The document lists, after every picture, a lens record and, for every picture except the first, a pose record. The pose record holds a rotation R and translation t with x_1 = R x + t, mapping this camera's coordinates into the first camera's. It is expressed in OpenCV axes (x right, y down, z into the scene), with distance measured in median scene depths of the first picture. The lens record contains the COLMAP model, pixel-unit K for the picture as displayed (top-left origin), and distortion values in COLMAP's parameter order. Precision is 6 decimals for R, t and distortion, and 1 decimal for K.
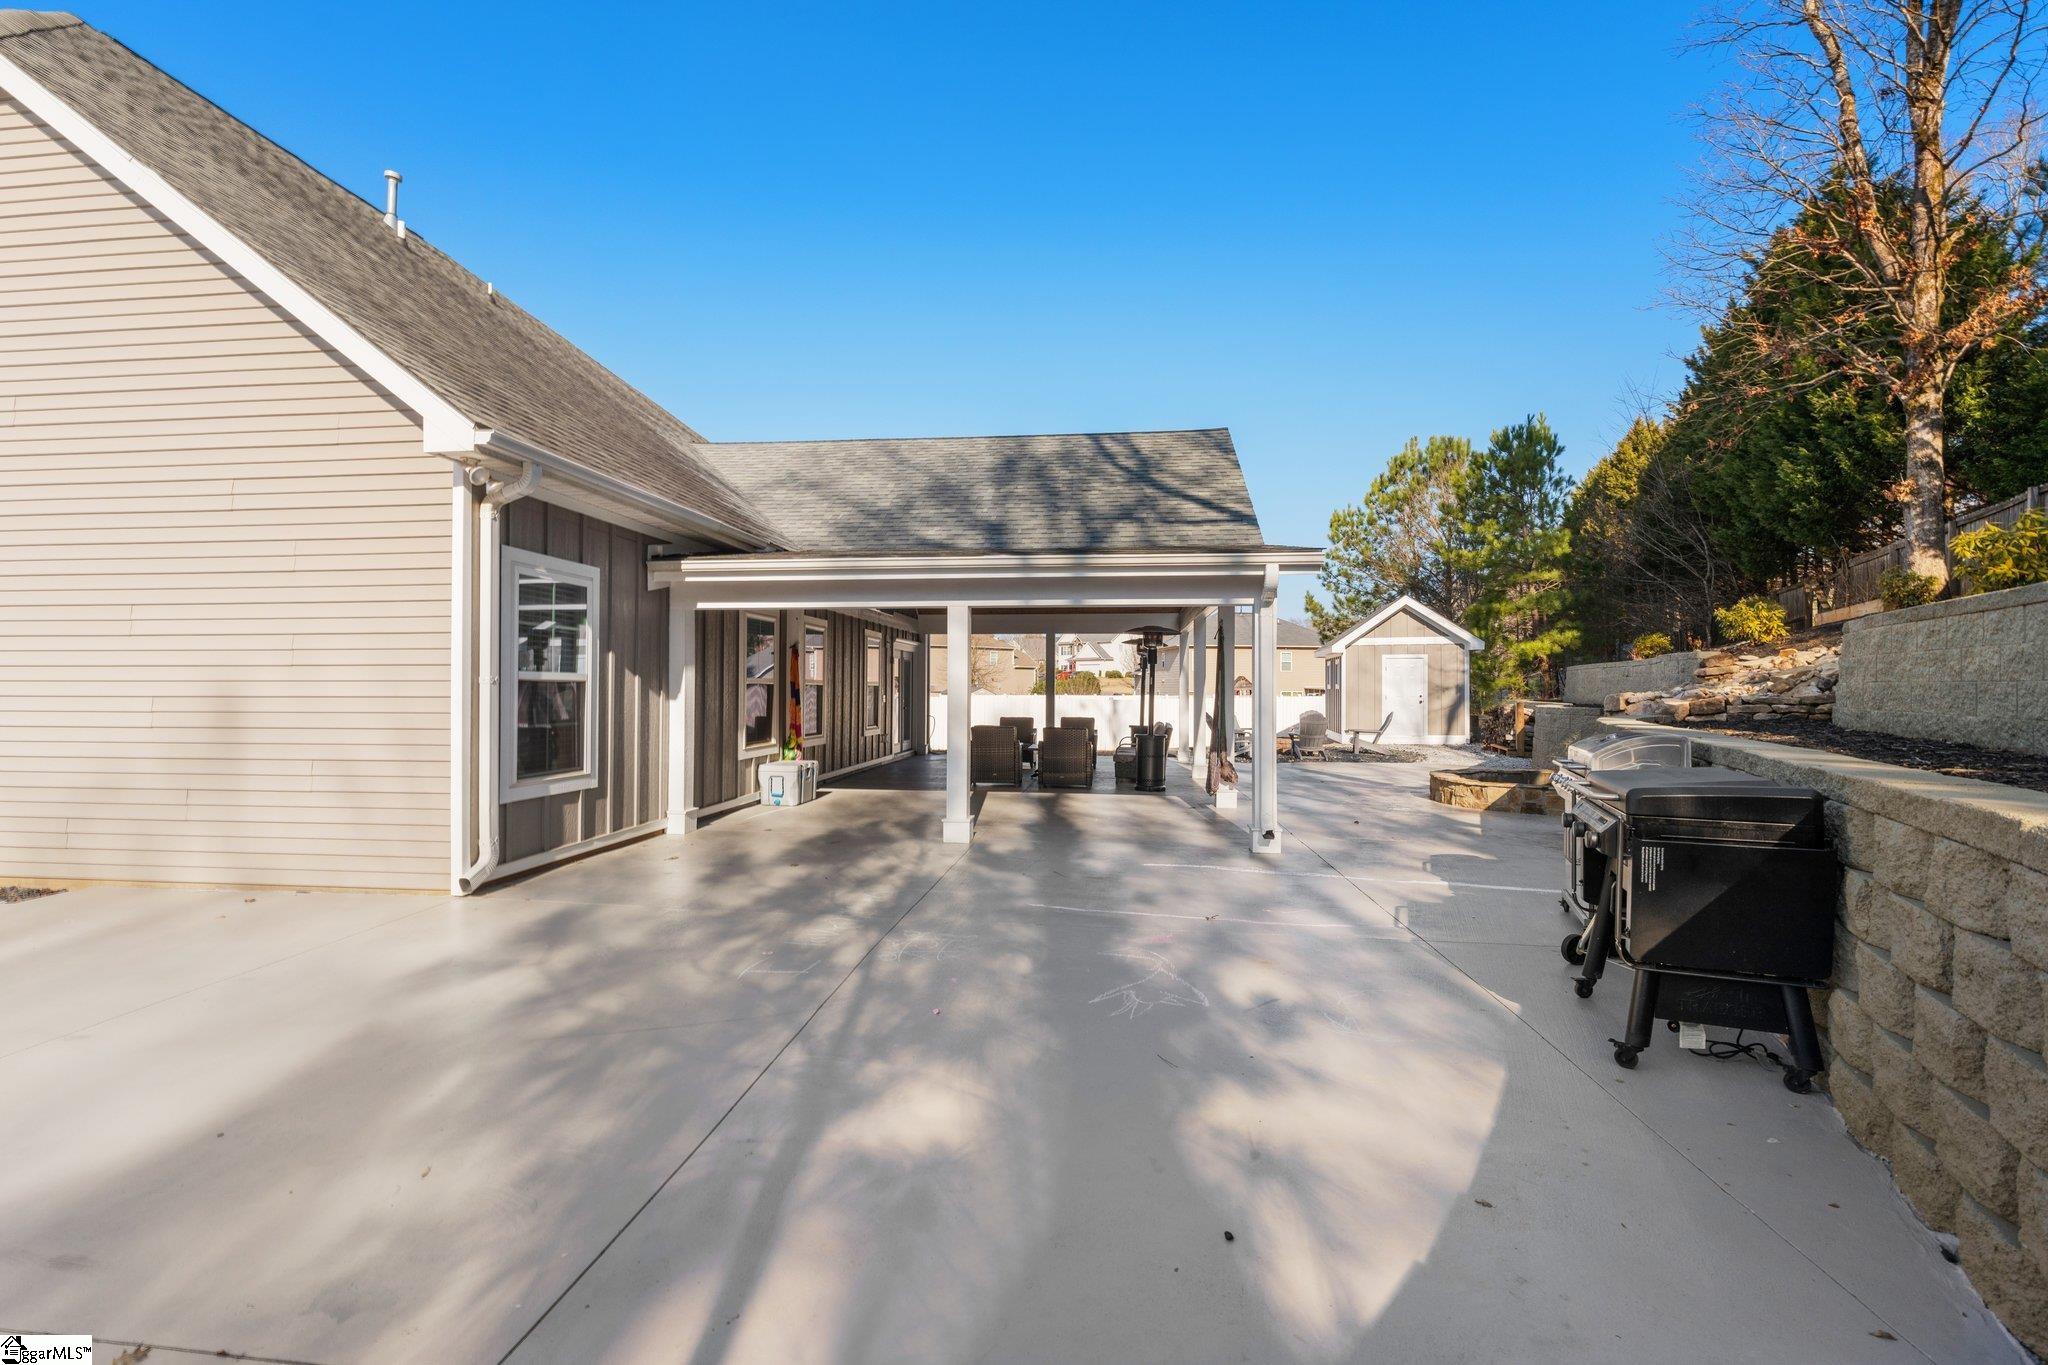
lens RADIAL K [[889.6, 0, 1017.6], [0, 889.6, 682.6], [0, 0, 1]] dist [-0.002664, -0.000122]
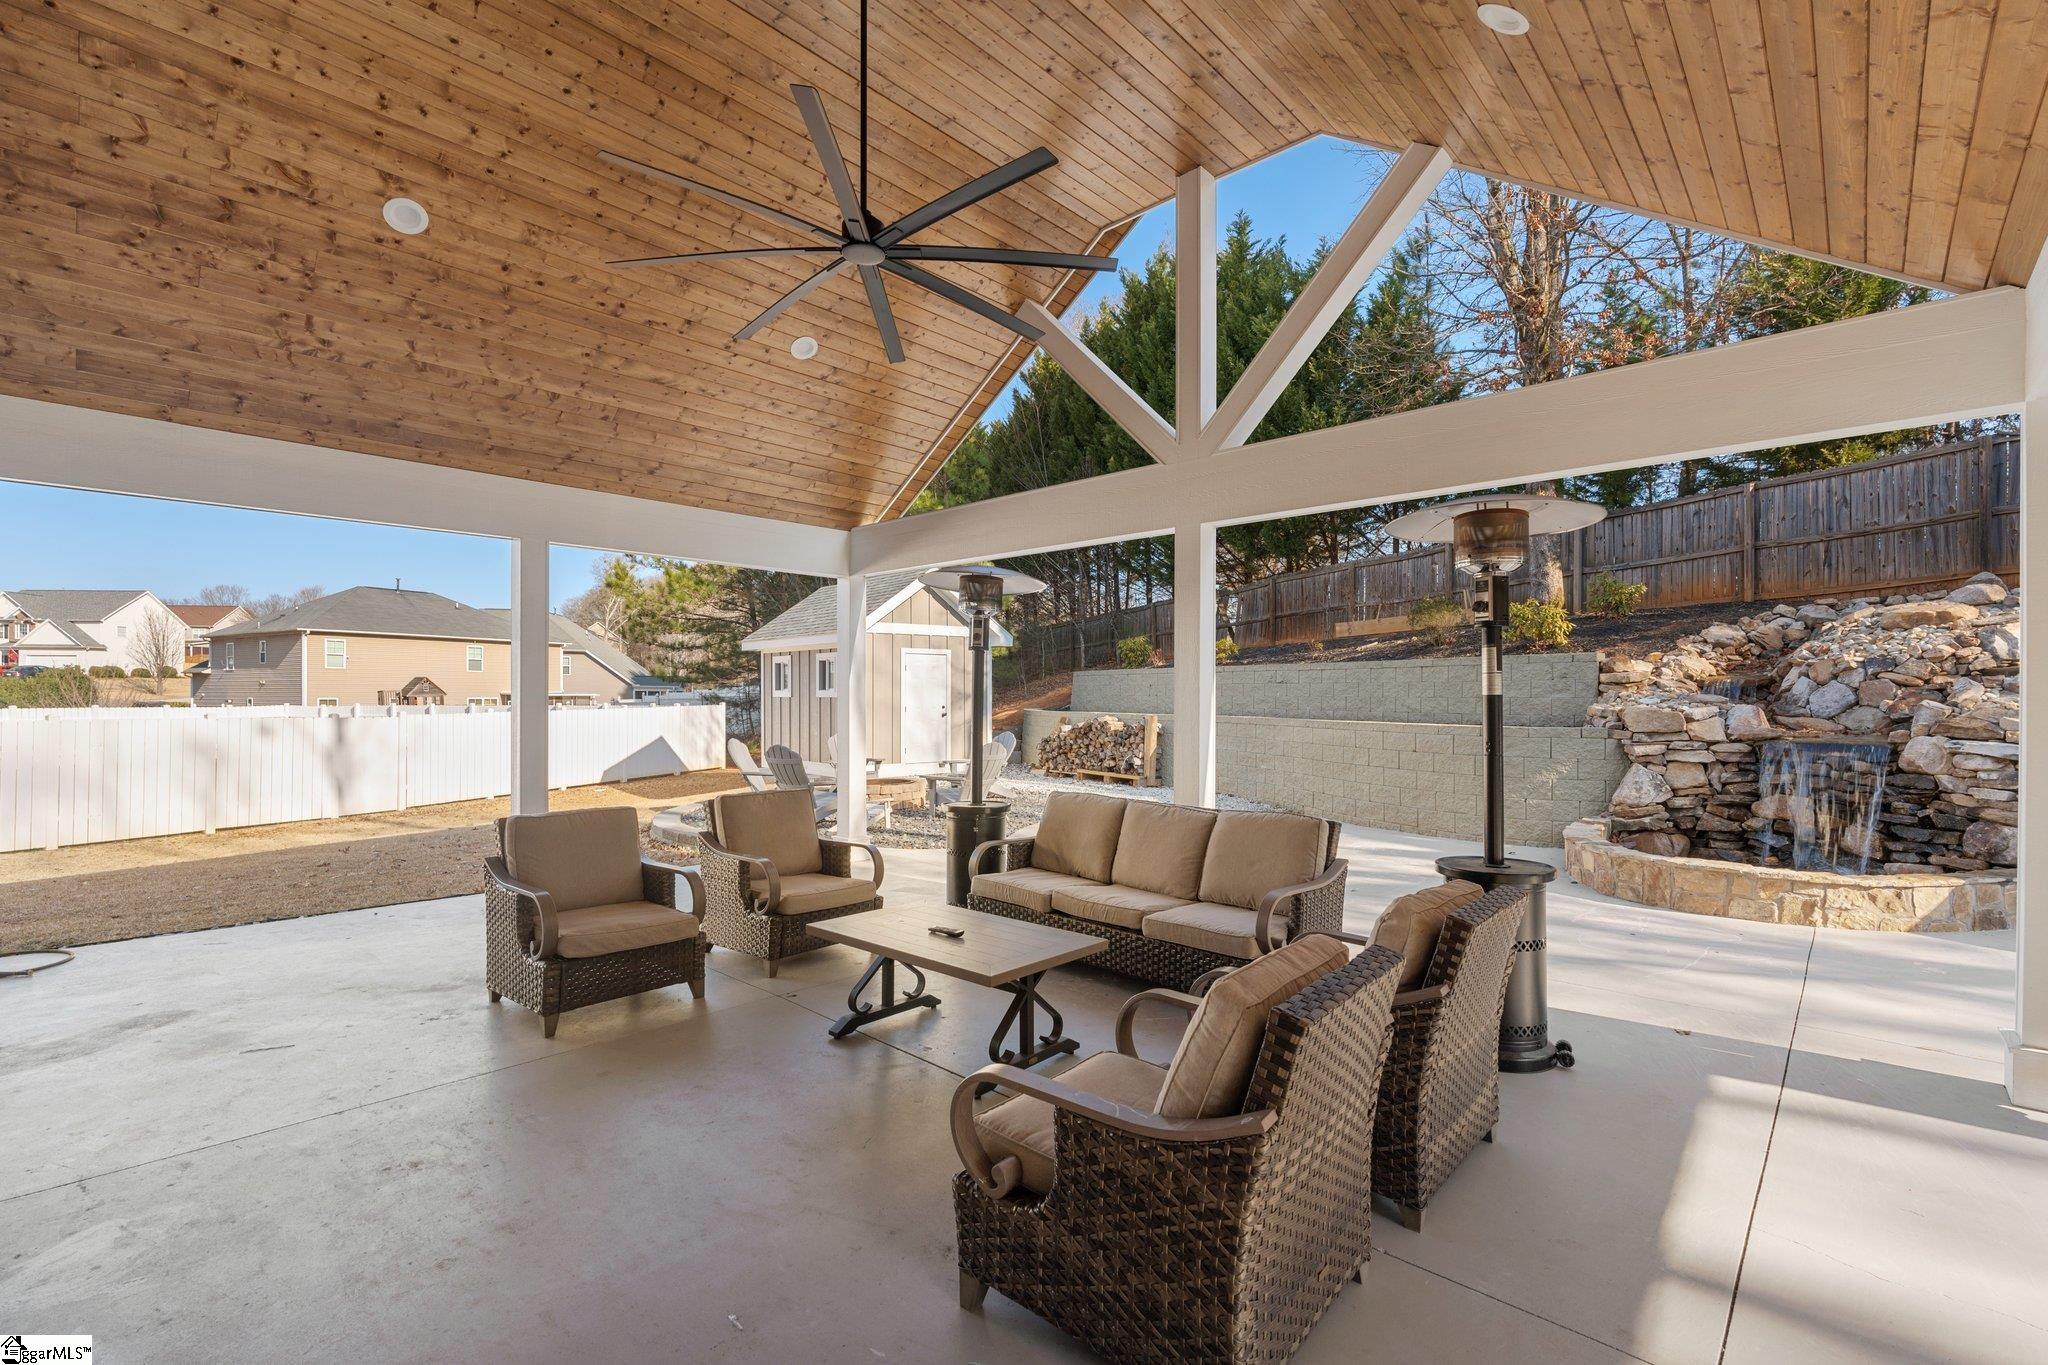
lens RADIAL K [[889.6, 0, 1022.4], [0, 889.6, 687.0], [0, 0, 1]] dist [-0.002664, -0.000122]
pose [[0.605498, -0.000143, 0.795847, -0.096860], [-0.002164, 0.999996, 0.001826, -0.001688], [-0.795844, -0.002828, 0.605495, 0.493705]]
